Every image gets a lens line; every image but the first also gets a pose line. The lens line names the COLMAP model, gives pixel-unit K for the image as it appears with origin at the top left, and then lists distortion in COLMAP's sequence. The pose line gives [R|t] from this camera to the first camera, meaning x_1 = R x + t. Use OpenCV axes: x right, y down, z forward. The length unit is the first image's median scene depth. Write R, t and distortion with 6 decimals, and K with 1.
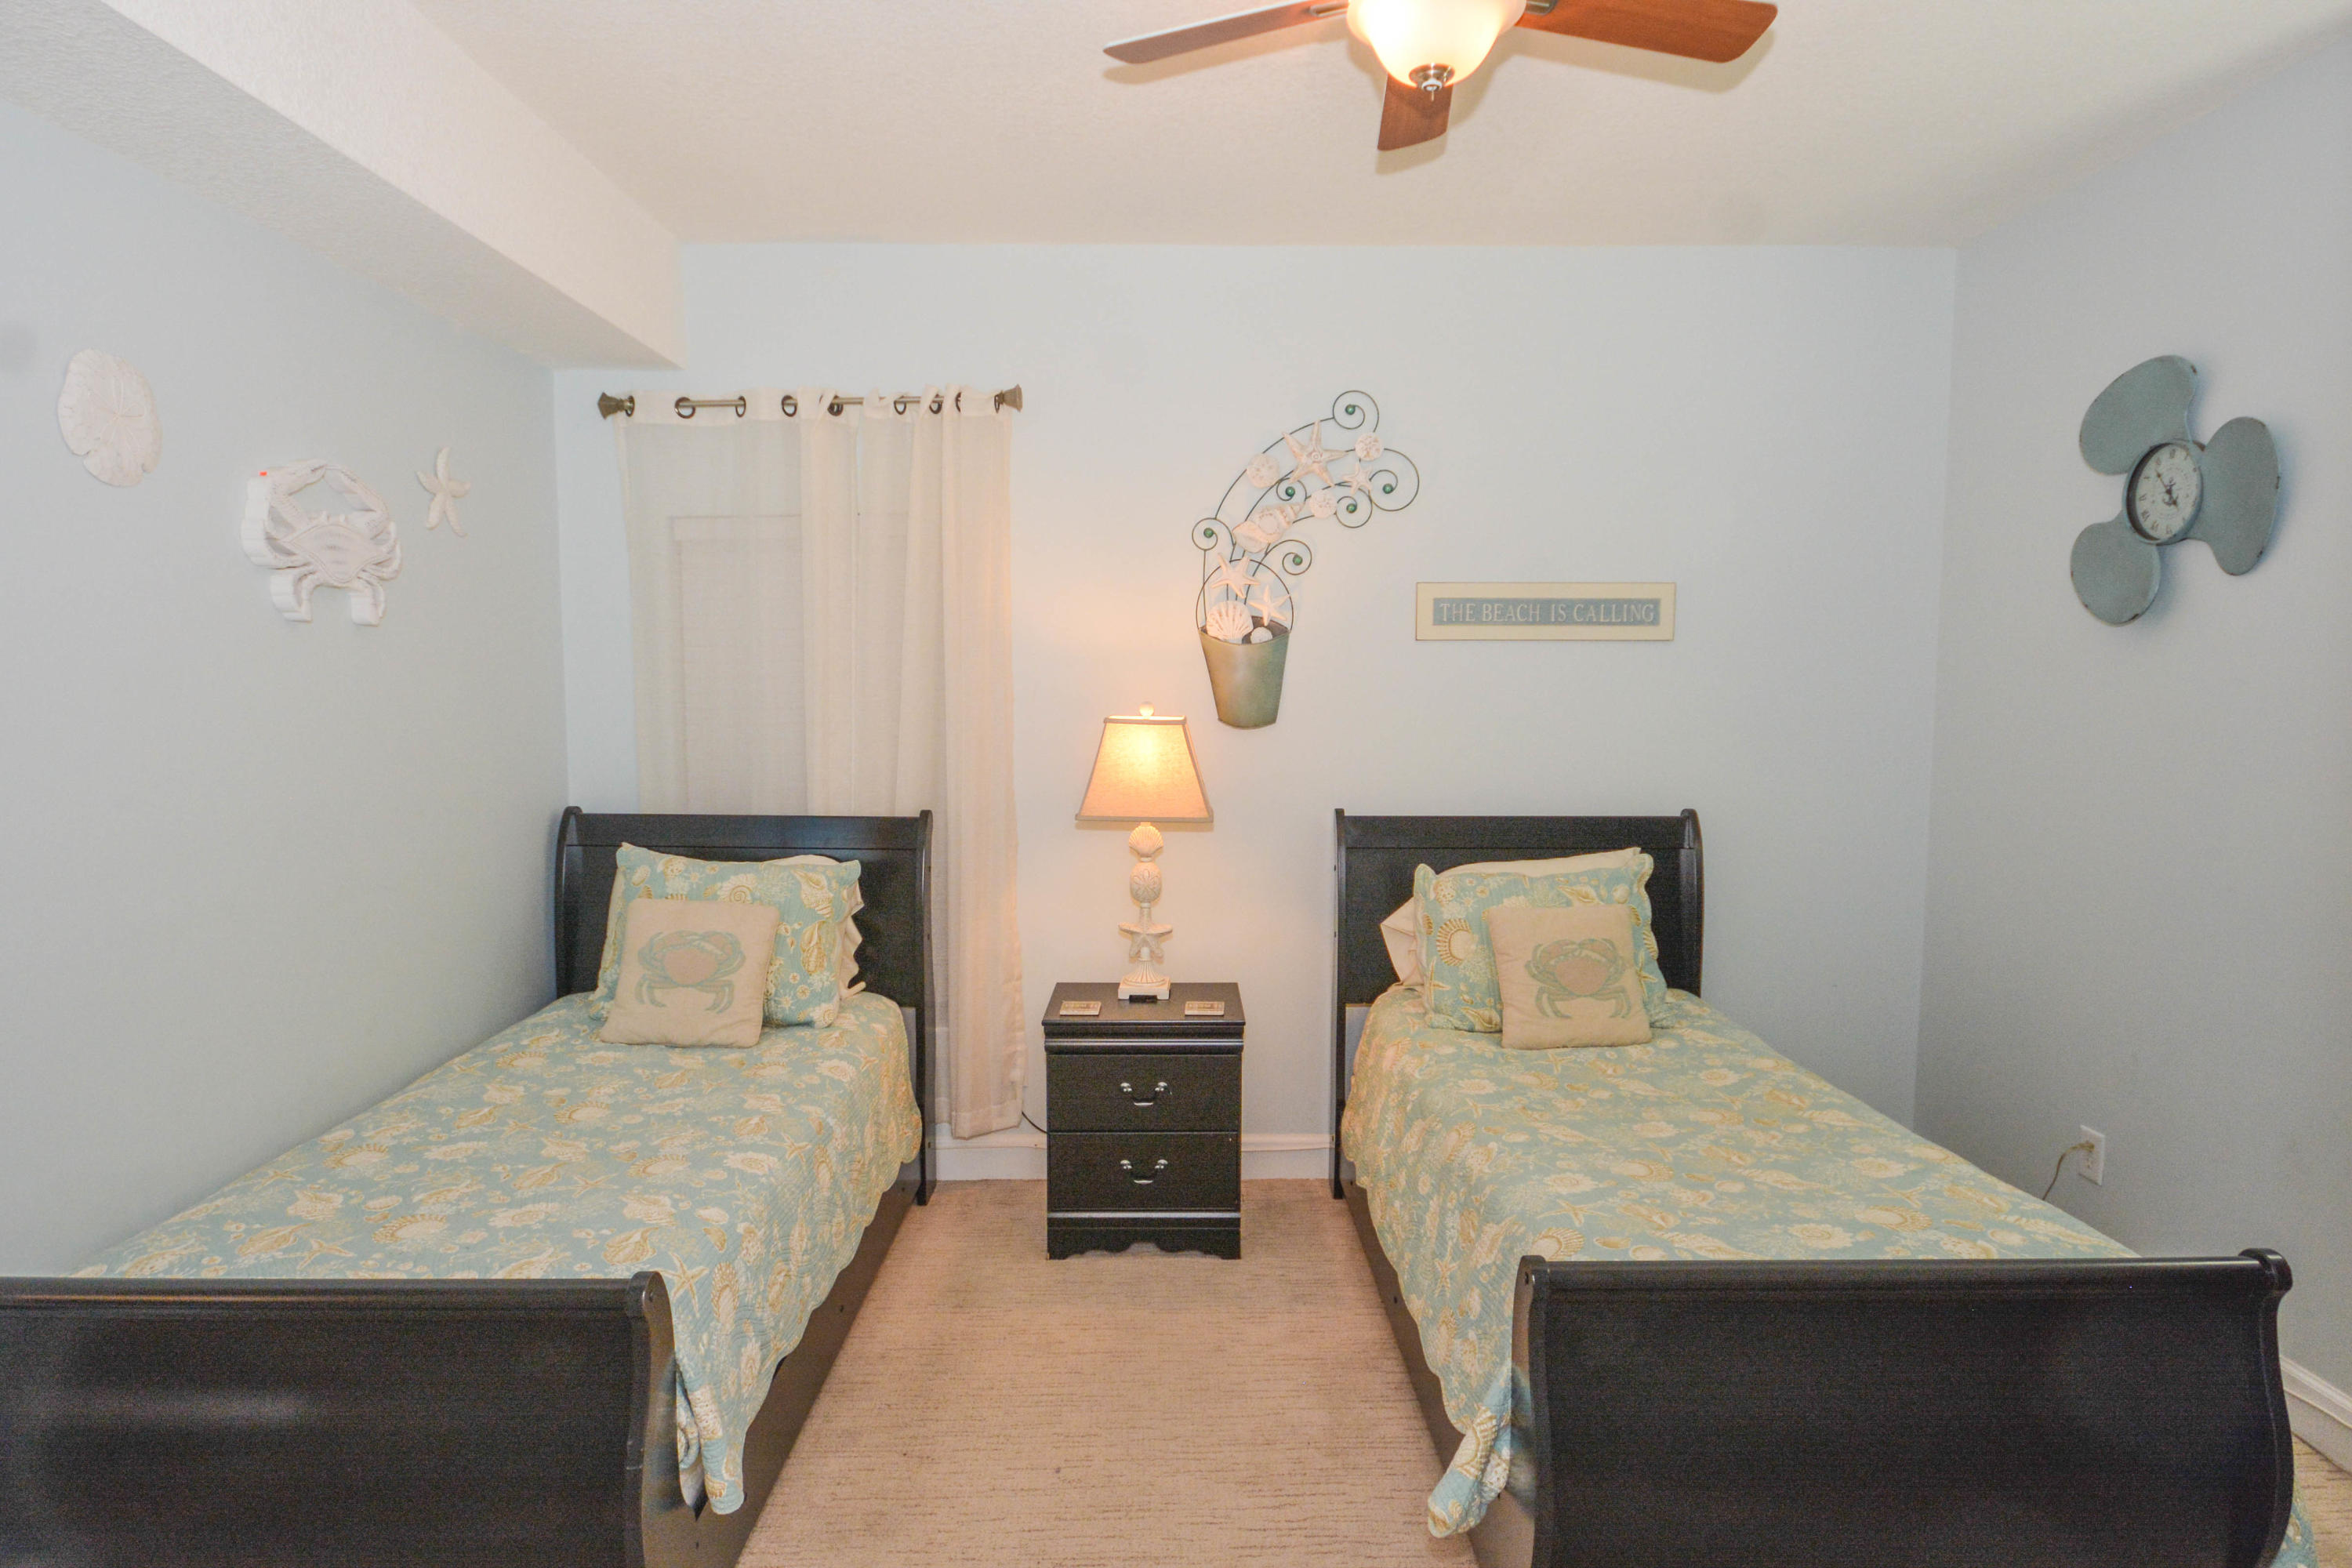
lens RADIAL K [[1294.7, 0, 1176.1], [0, 1294.7, 779.7], [0, 0, 1]] dist [0.000577, 0.003552]
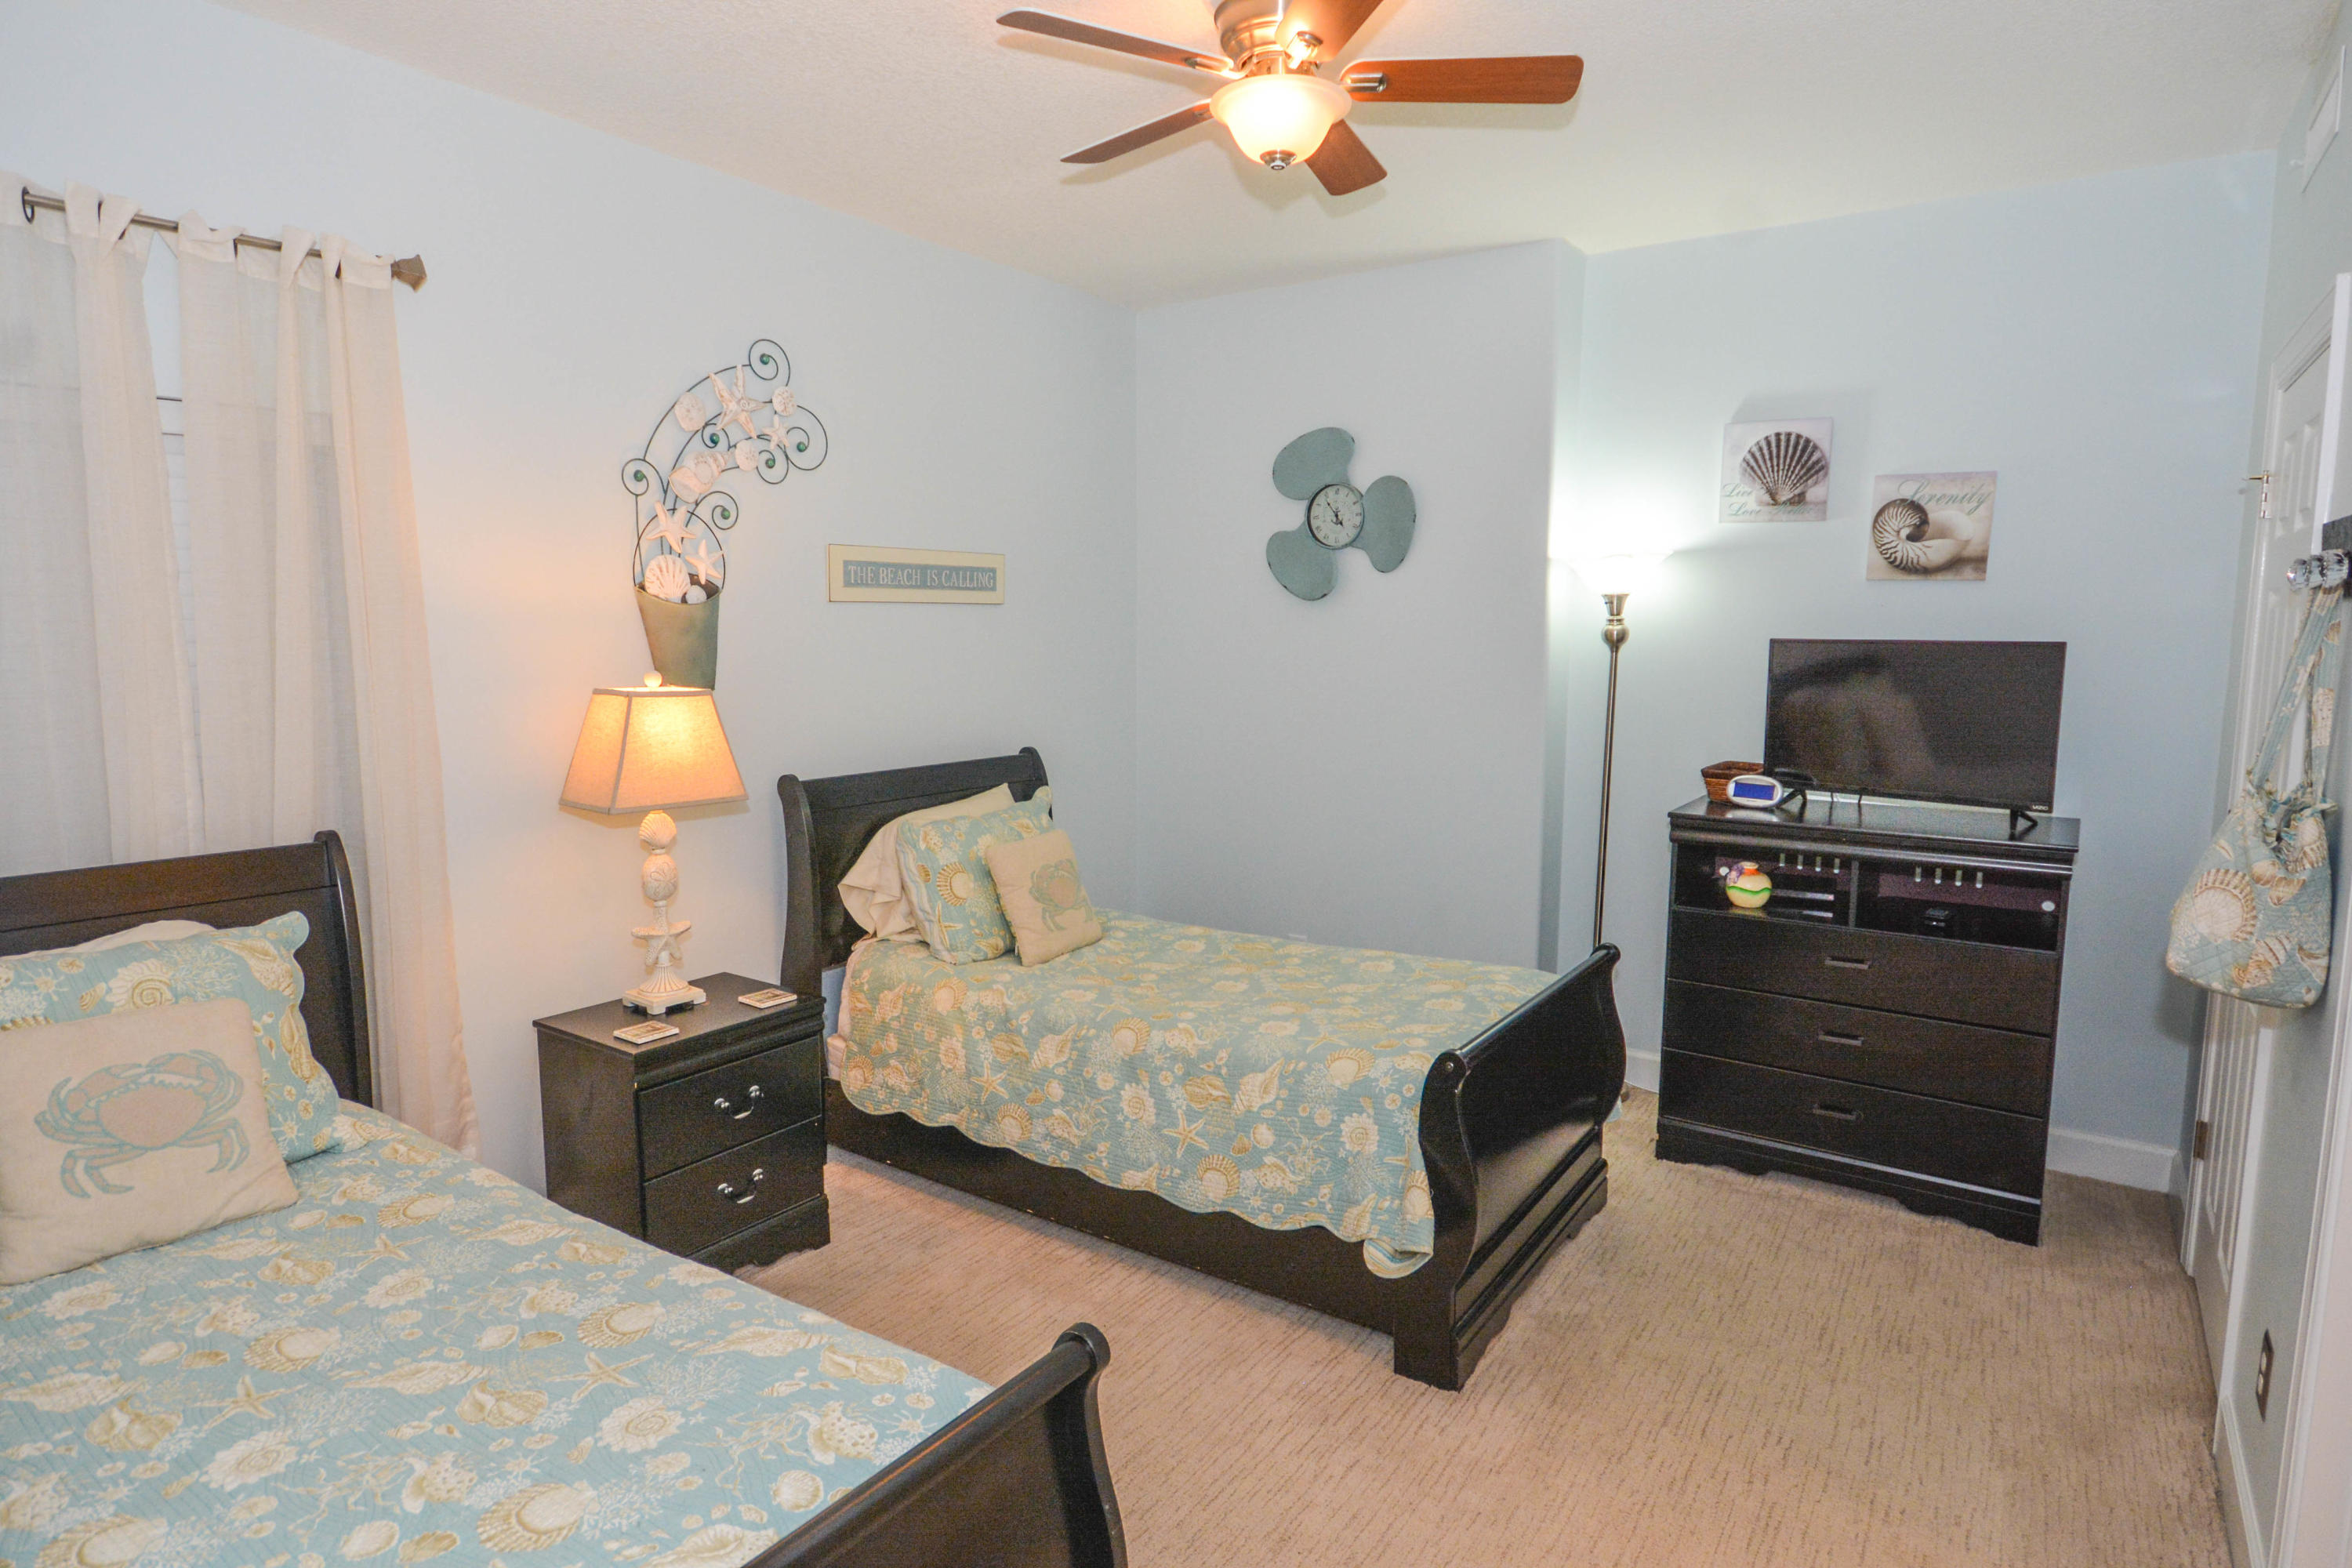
lens RADIAL K [[1294.7, 0, 1177.0], [0, 1294.7, 783.6], [0, 0, 1]] dist [0.000577, 0.003552]
pose [[0.580687, -0.101324, 0.807797, -0.522613], [0.066076, 0.994817, 0.077283, -0.028866], [-0.811441, 0.008499, 0.584373, 0.207268]]
